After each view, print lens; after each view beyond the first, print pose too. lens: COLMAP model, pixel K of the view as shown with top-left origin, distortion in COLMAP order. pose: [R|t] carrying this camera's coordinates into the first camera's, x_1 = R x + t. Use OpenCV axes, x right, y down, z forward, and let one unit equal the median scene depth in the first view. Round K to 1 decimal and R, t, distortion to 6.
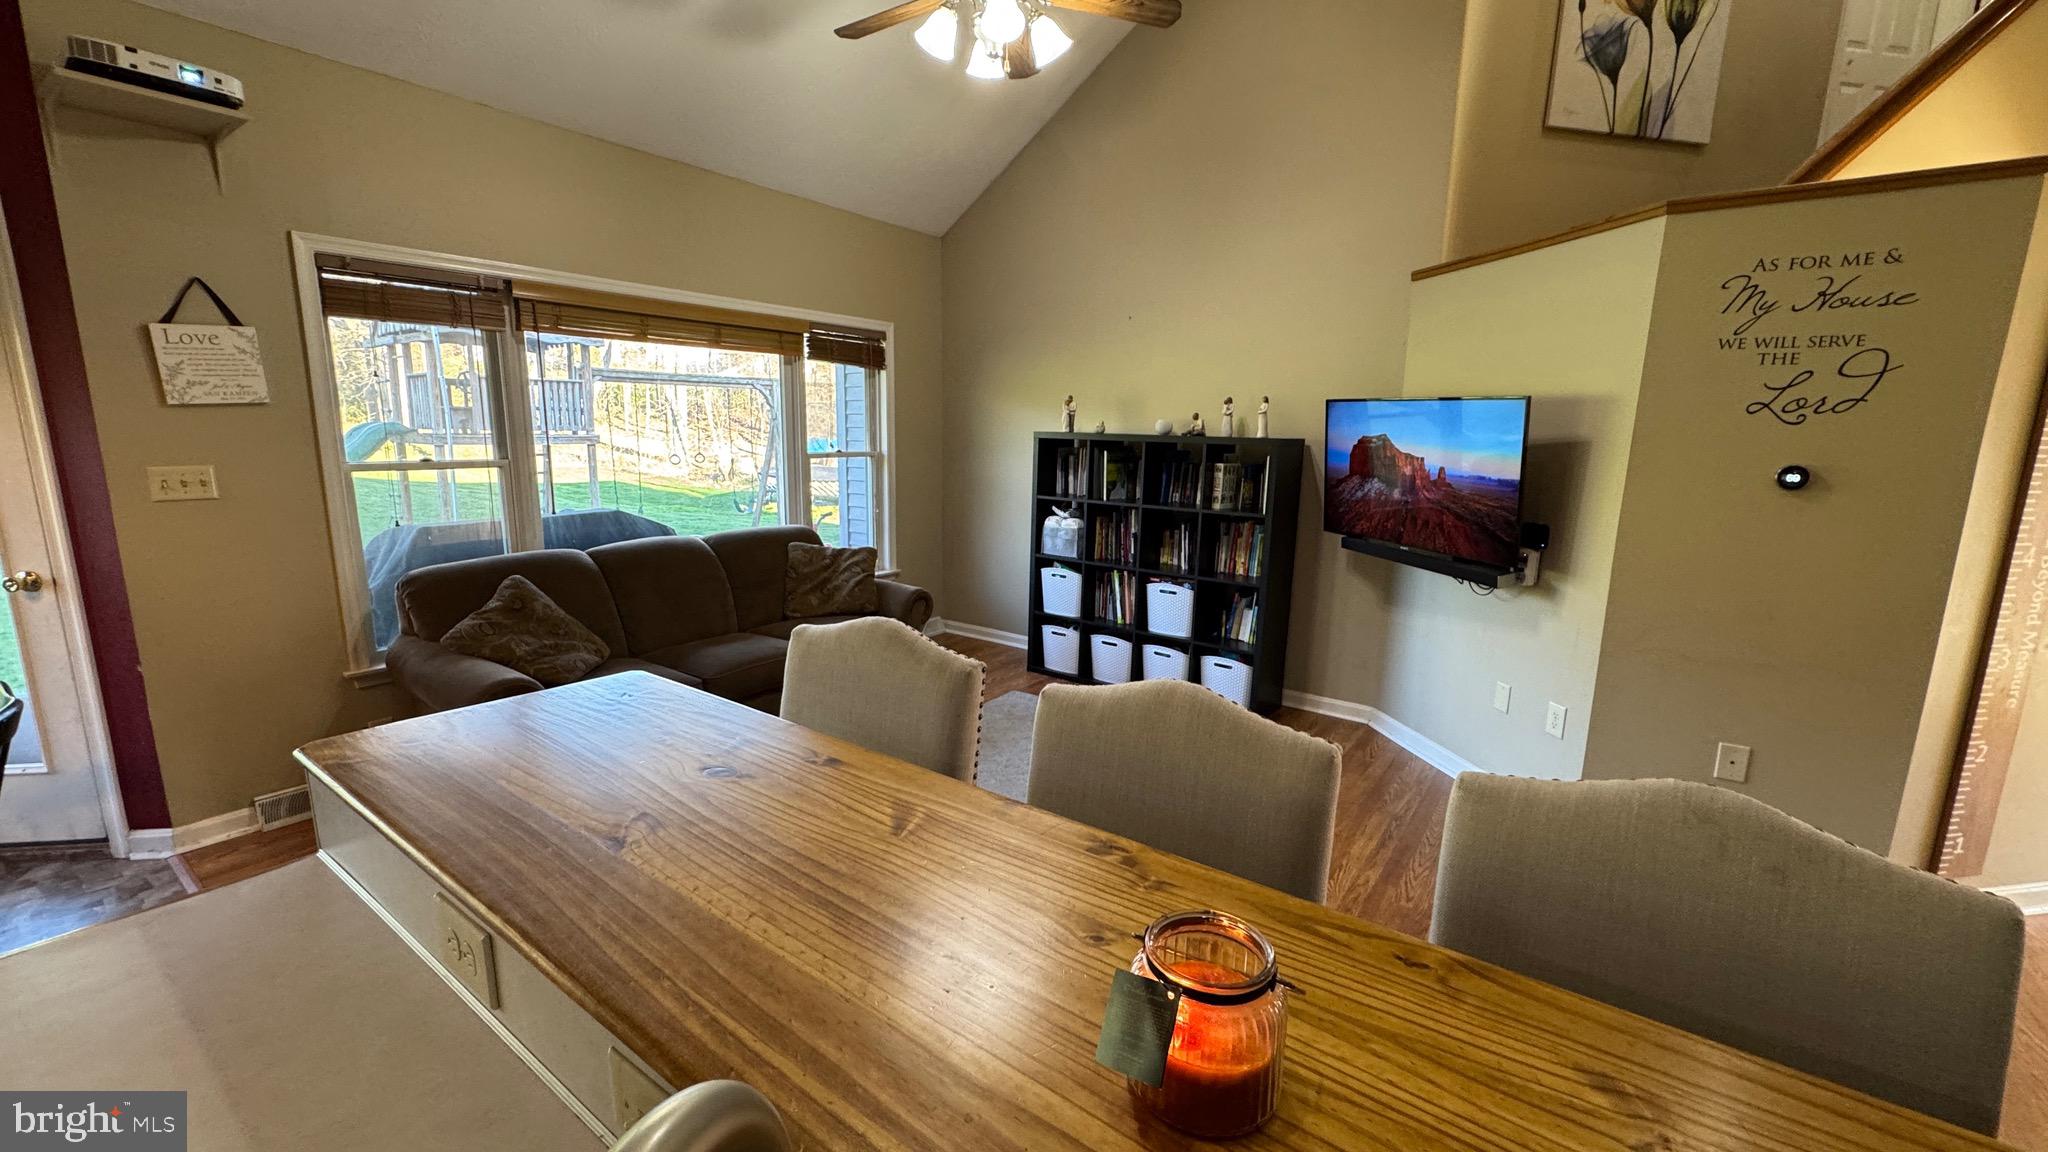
lens RADIAL K [[811.0, 0, 1026.3], [0, 811.0, 574.9], [0, 0, 1]] dist [-0.001171, 0.000030]
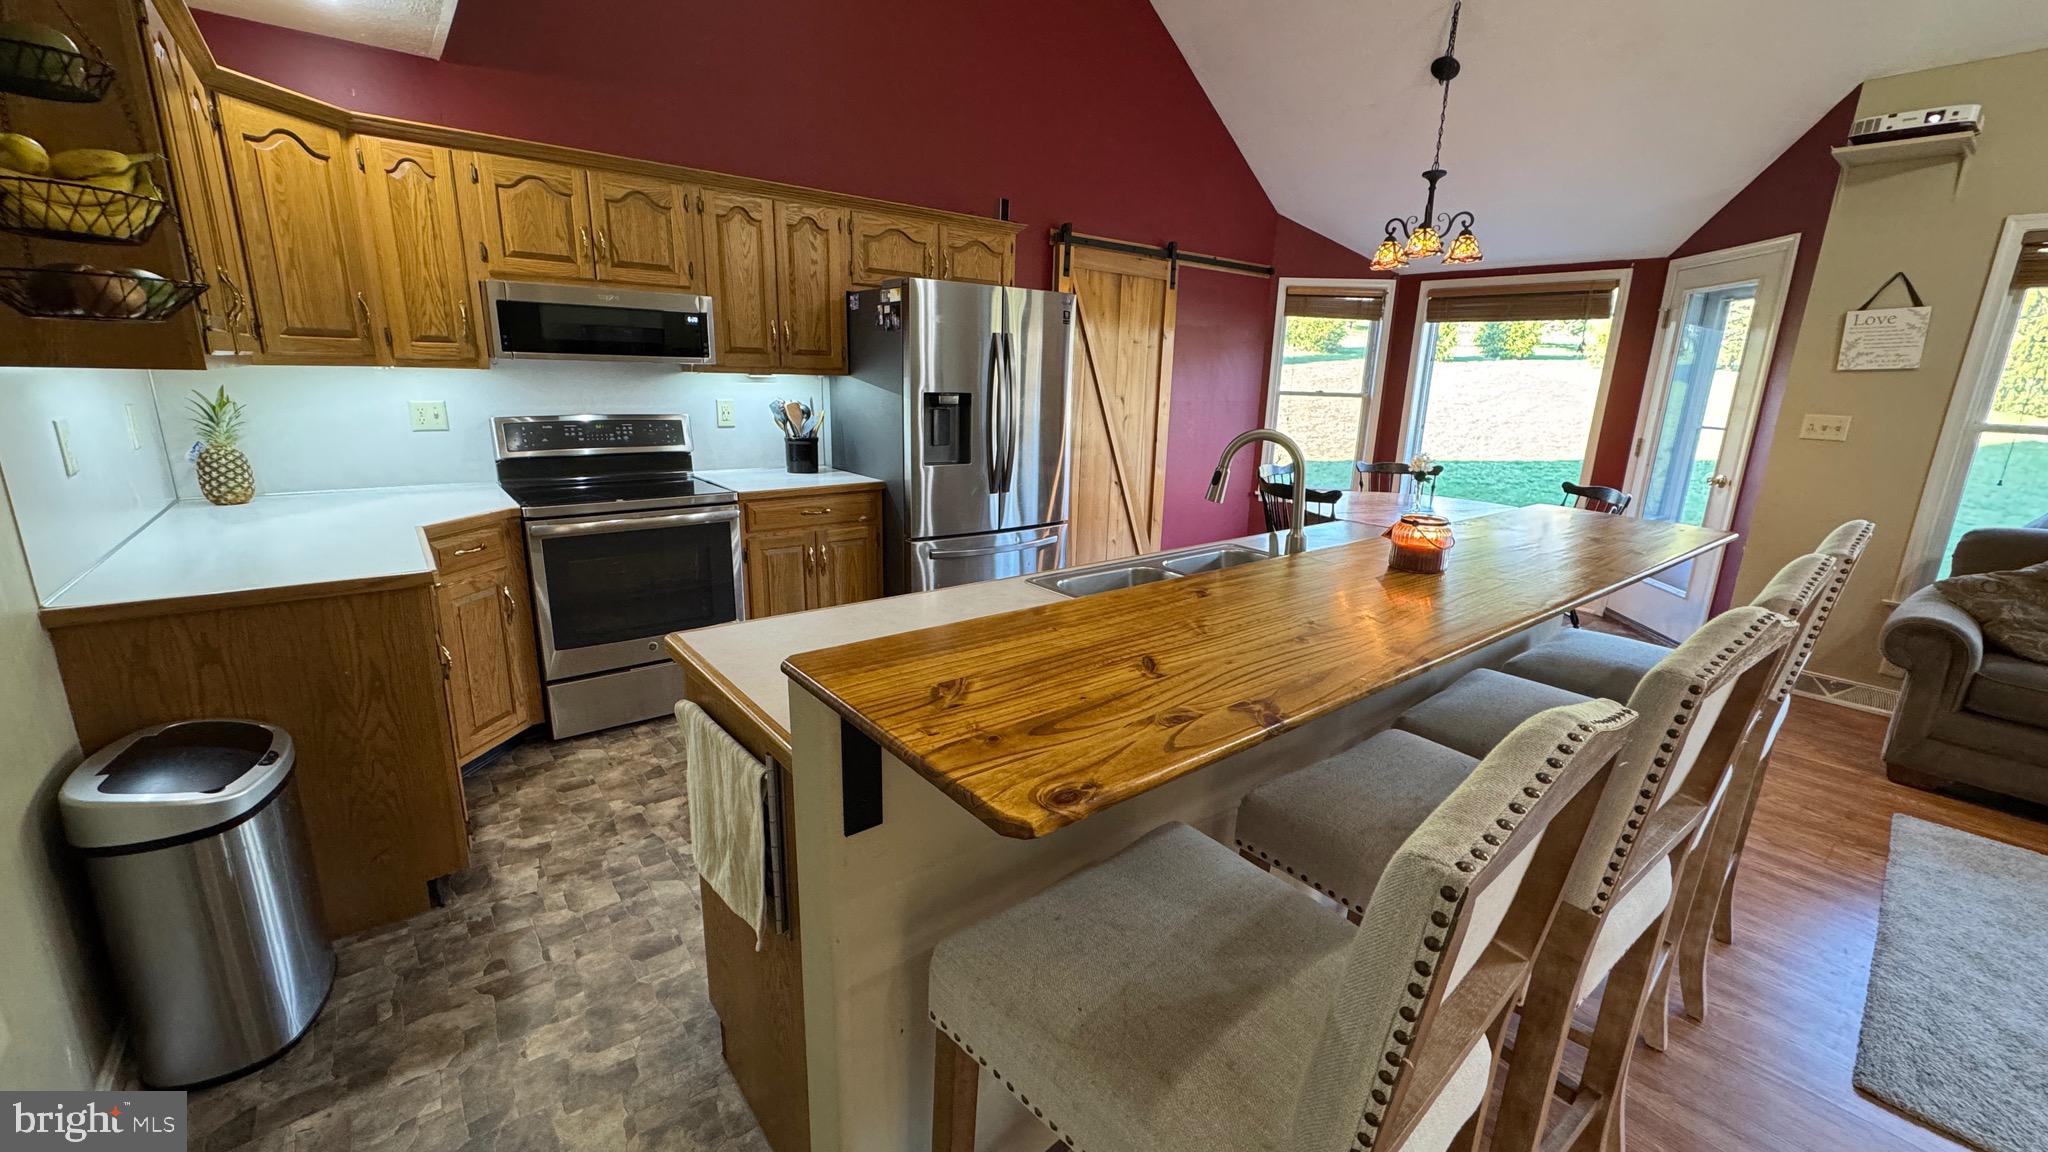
lens RADIAL K [[811.0, 0, 1026.6], [0, 811.0, 572.5], [0, 0, 1]] dist [-0.001171, 0.000030]
pose [[-0.262206, 0.212557, -0.941311, 0.537288], [-0.209285, 0.939699, 0.270491, 0.024535], [0.942044, 0.267927, -0.201910, 0.048213]]
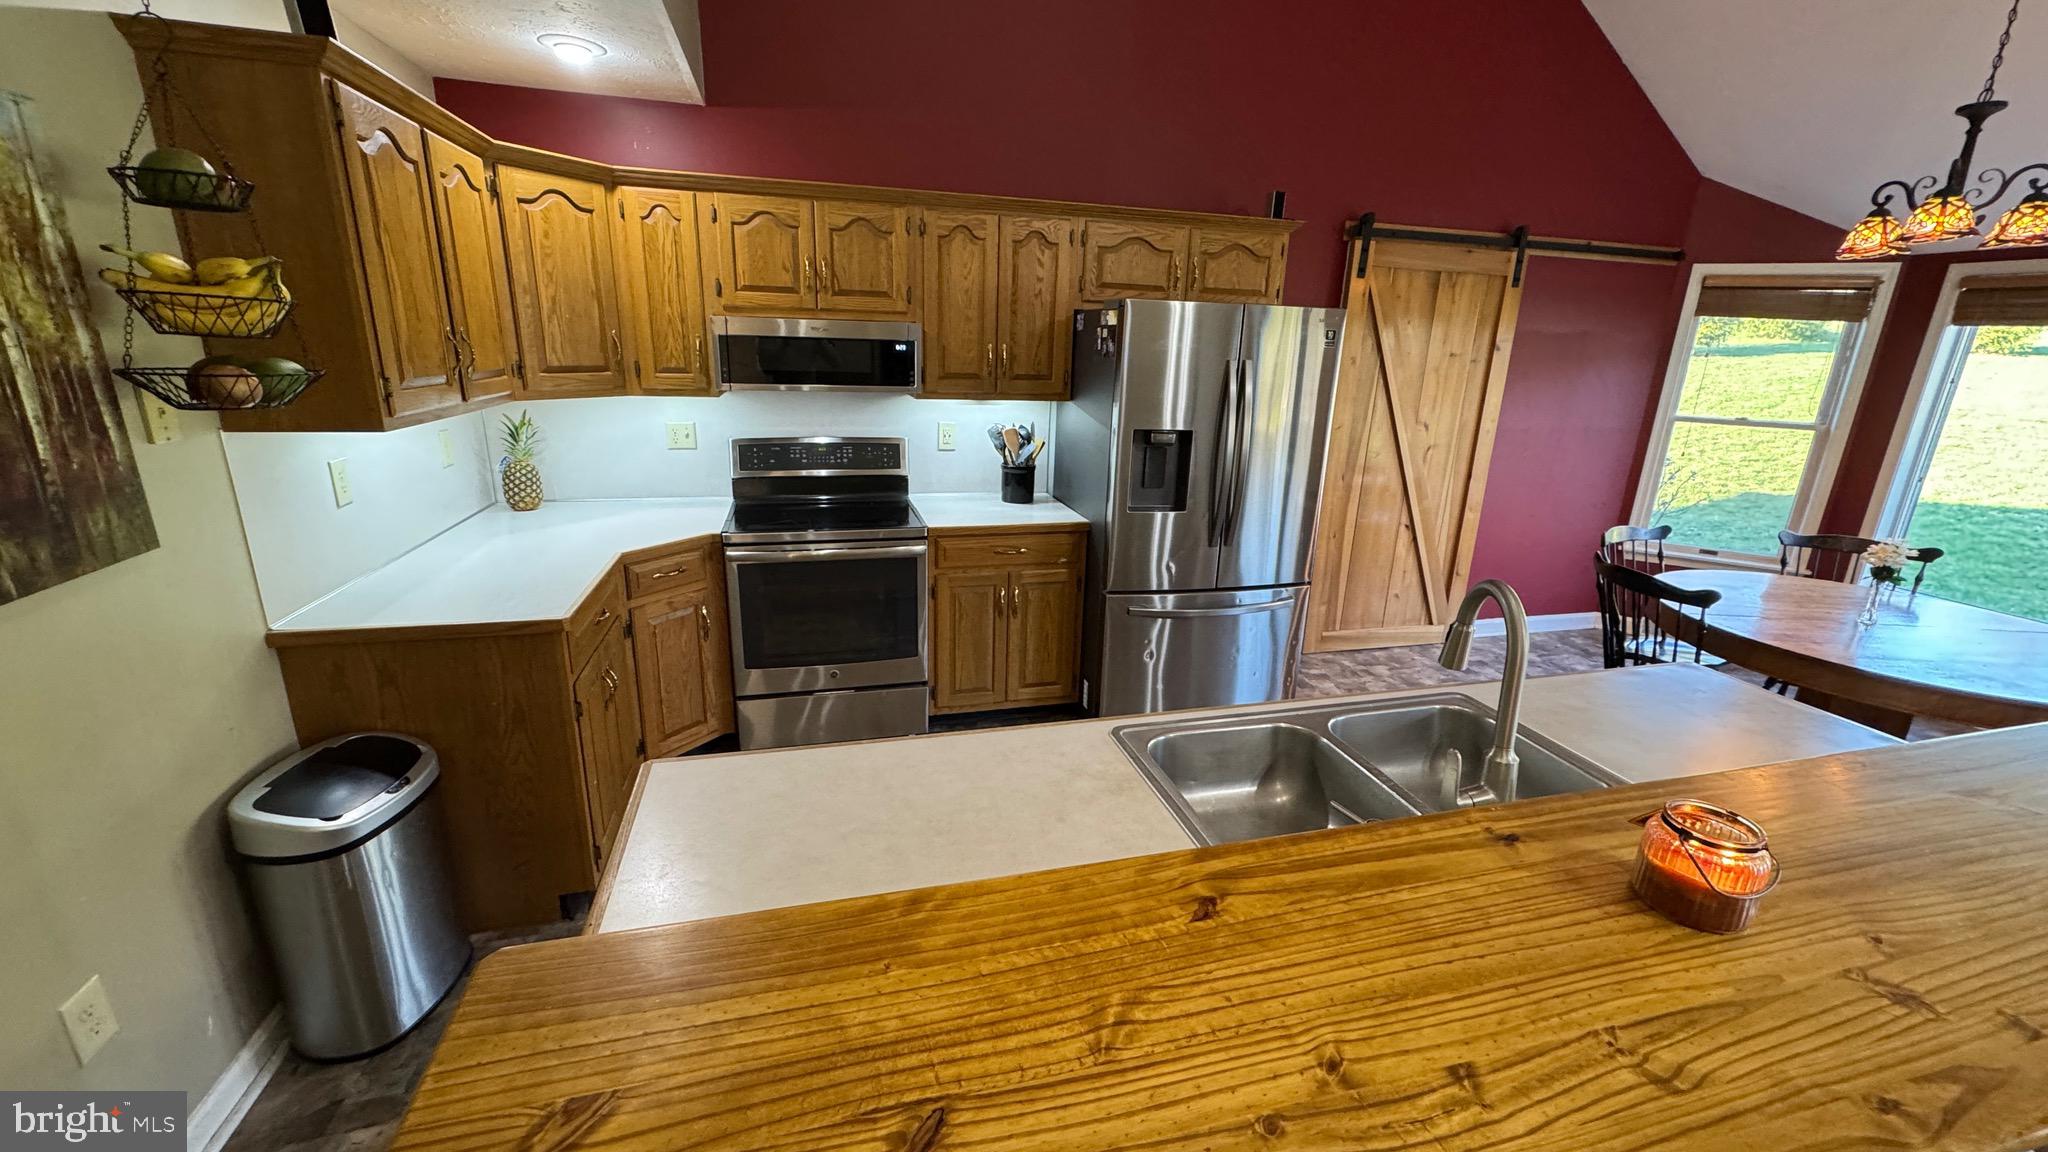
lens RADIAL K [[811.0, 0, 1026.0], [0, 811.0, 573.5], [0, 0, 1]] dist [-0.001171, 0.000030]
pose [[-0.623463, 0.183849, -0.759930, 0.343751], [-0.185328, 0.909509, 0.372084, -0.050617], [0.759570, 0.372816, -0.532973, 0.103624]]
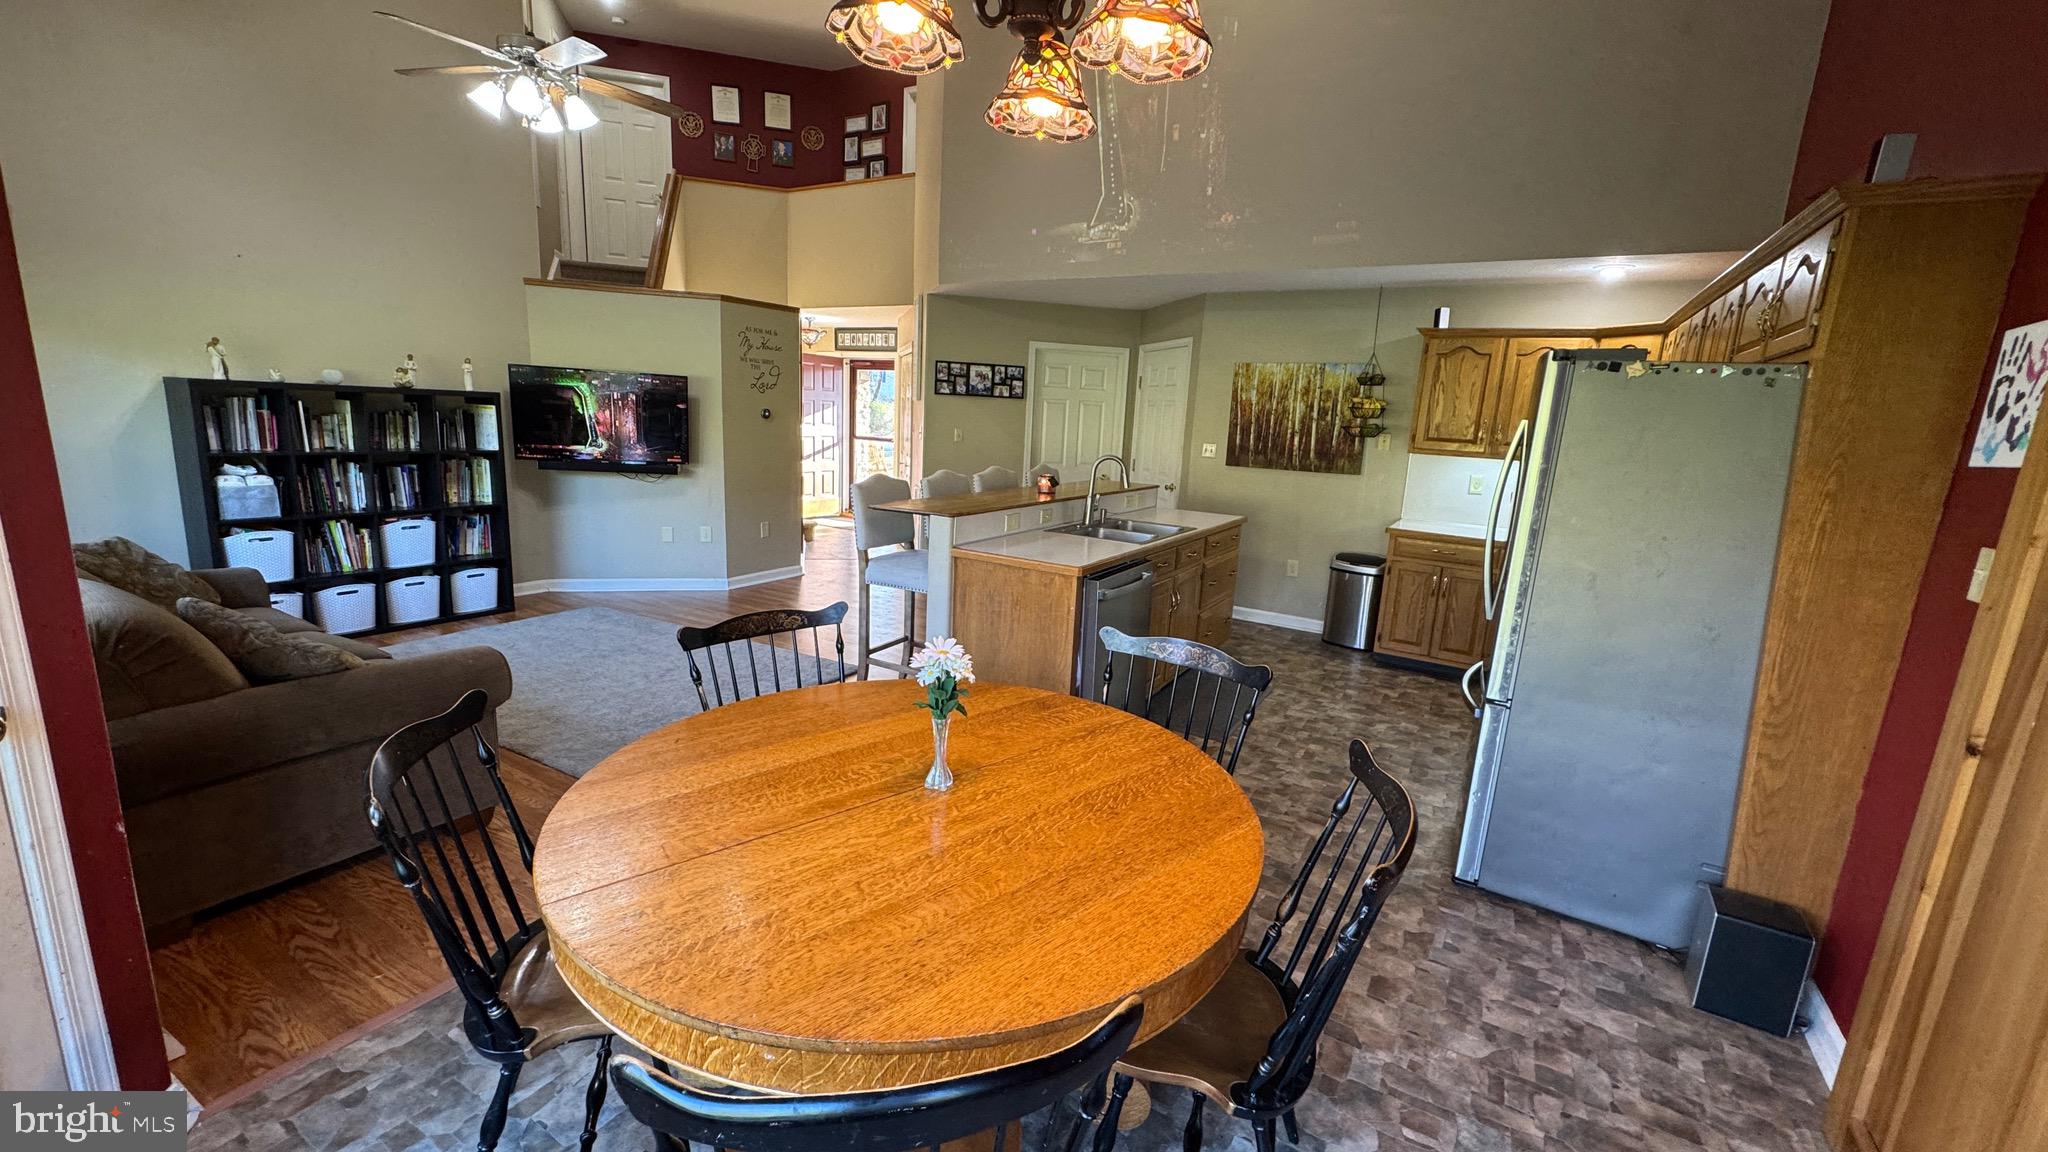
lens RADIAL K [[811.0, 0, 1025.2], [0, 811.0, 574.2], [0, 0, 1]] dist [-0.001171, 0.000030]
pose [[-0.089716, -0.217783, 0.971865, -1.315732], [0.130288, 0.964848, 0.228238, -0.080653], [-0.987409, 0.147099, -0.058188, 0.300760]]
